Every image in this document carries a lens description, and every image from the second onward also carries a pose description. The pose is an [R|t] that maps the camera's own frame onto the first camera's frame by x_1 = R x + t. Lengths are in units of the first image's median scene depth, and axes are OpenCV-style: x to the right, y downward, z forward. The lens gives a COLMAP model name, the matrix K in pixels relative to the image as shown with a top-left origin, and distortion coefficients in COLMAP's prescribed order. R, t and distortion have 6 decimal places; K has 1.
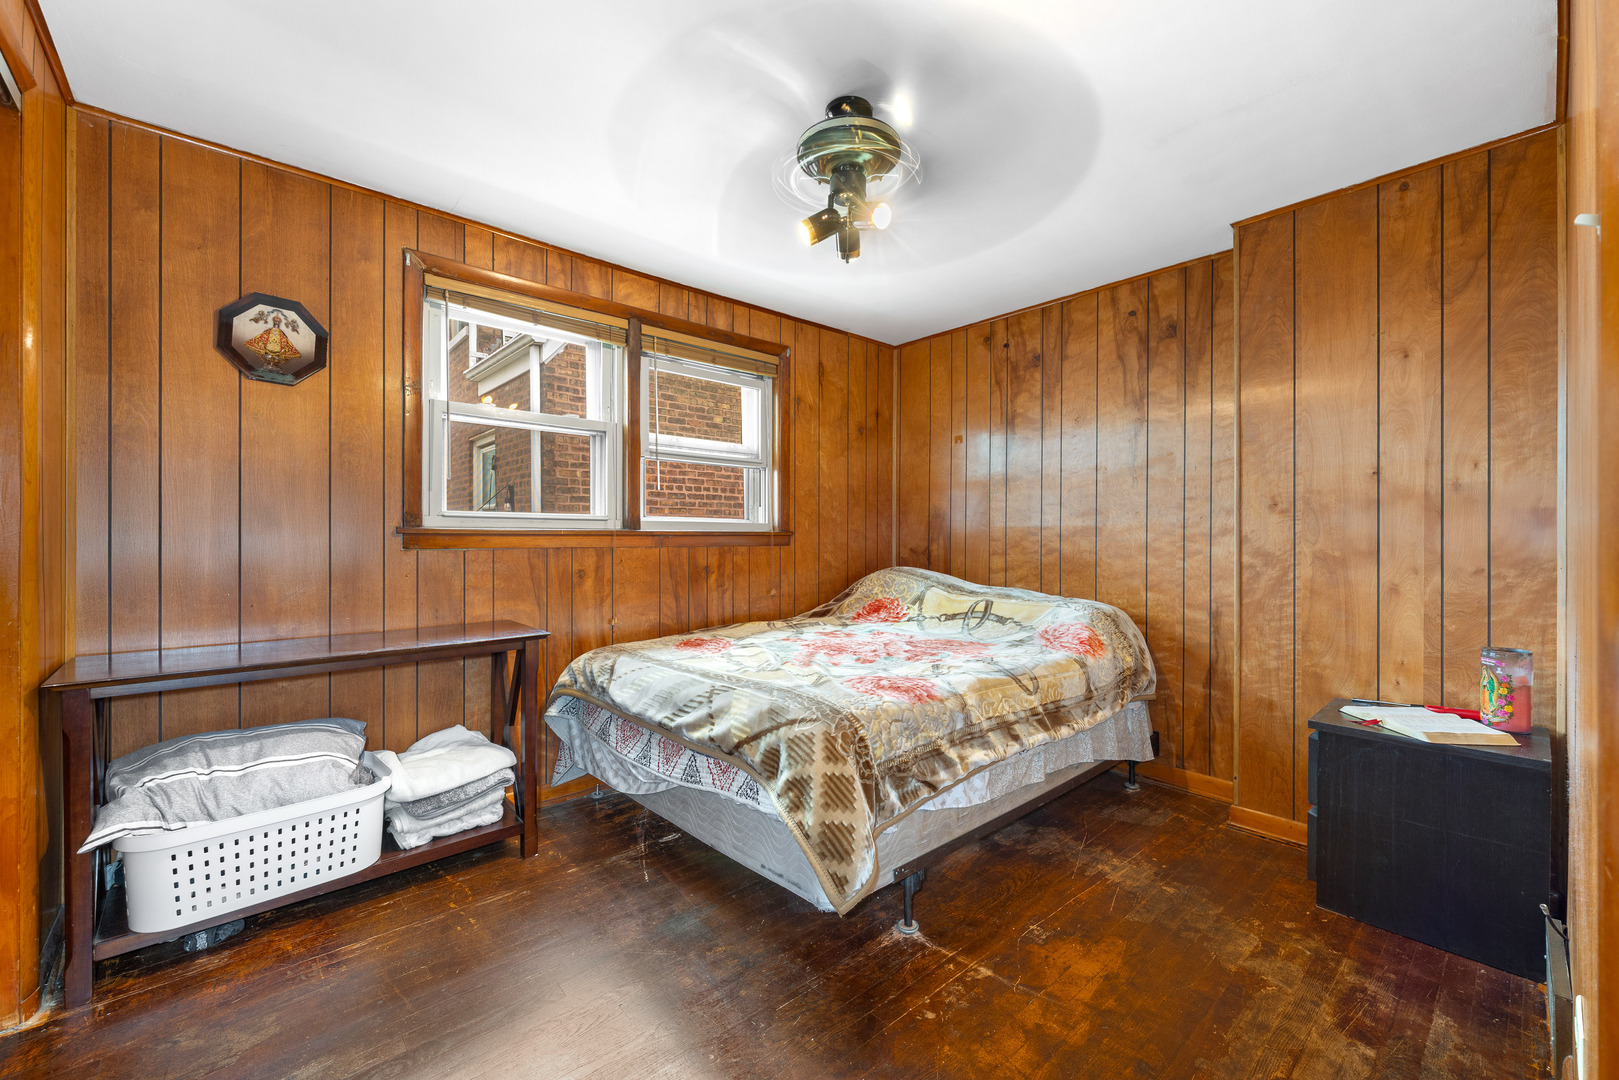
lens RADIAL K [[658.9, 0, 830.0], [0, 658.9, 541.6], [0, 0, 1]] dist [0.018046, -0.011504]
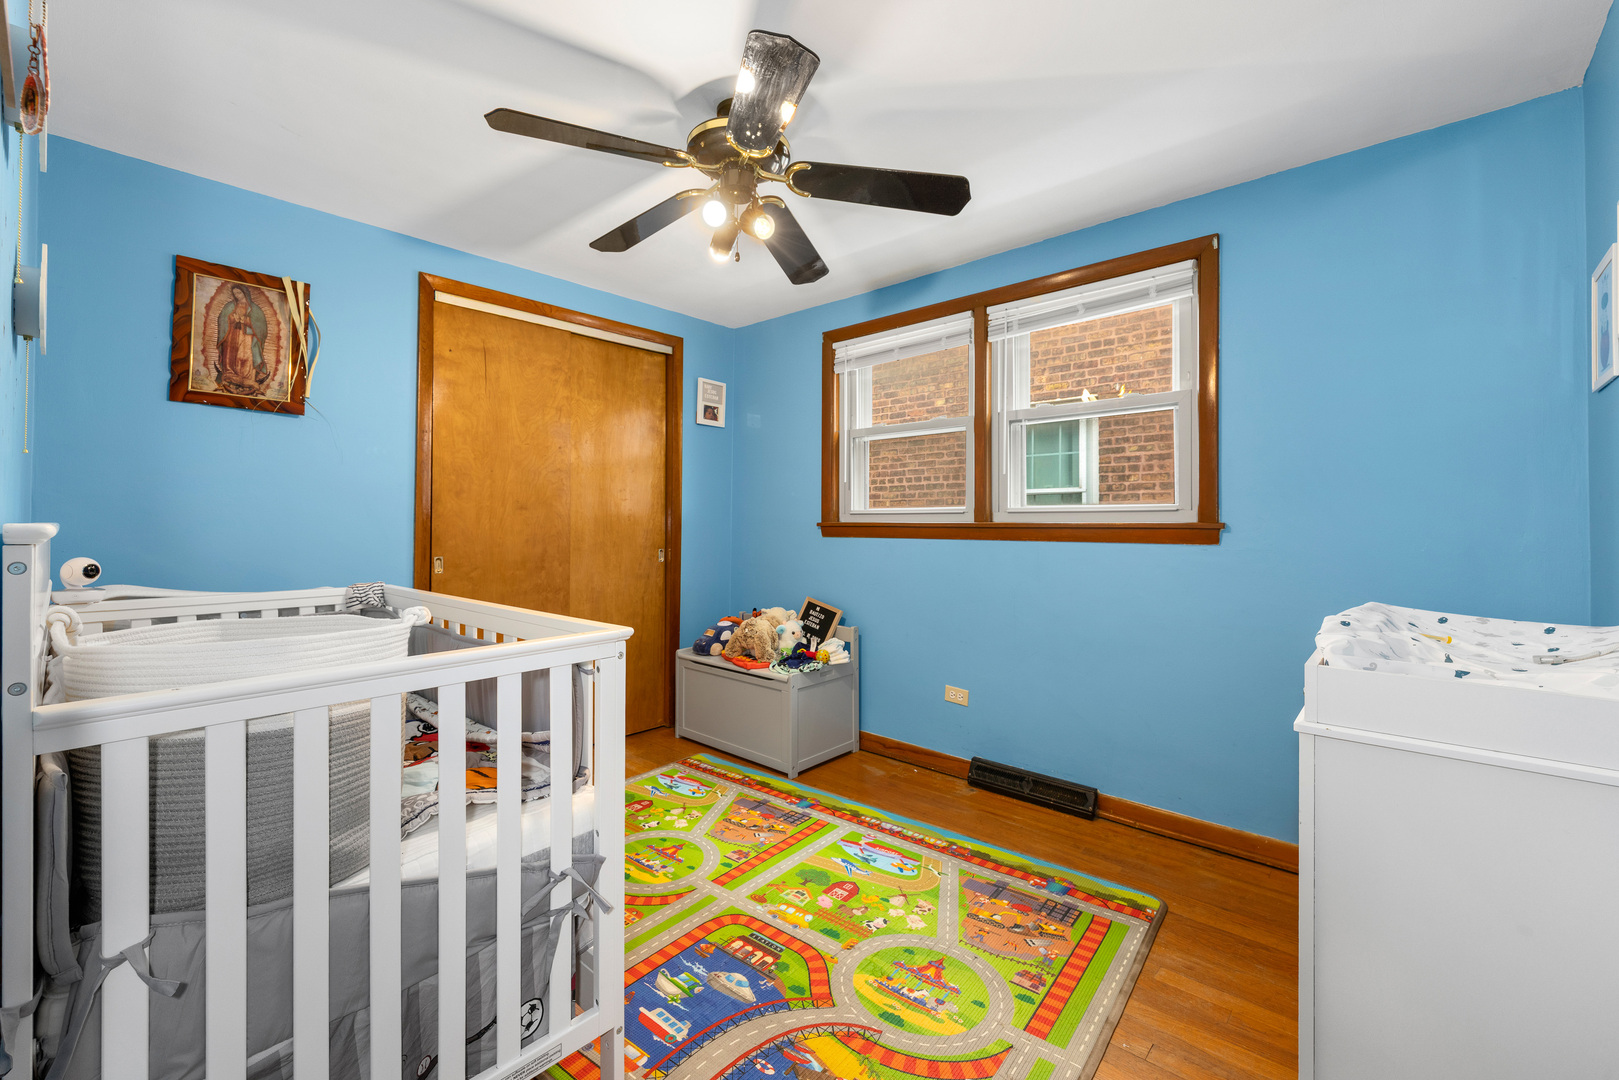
lens RADIAL K [[667.5, 0, 815.4], [0, 667.5, 527.7], [0, 0, 1]] dist [0.026558, -0.012184]
pose [[0.097420, -0.000323, -0.995243, 0.769217], [-0.011838, 0.999929, -0.001484, -0.005007], [0.995173, 0.011926, 0.097409, 0.752484]]
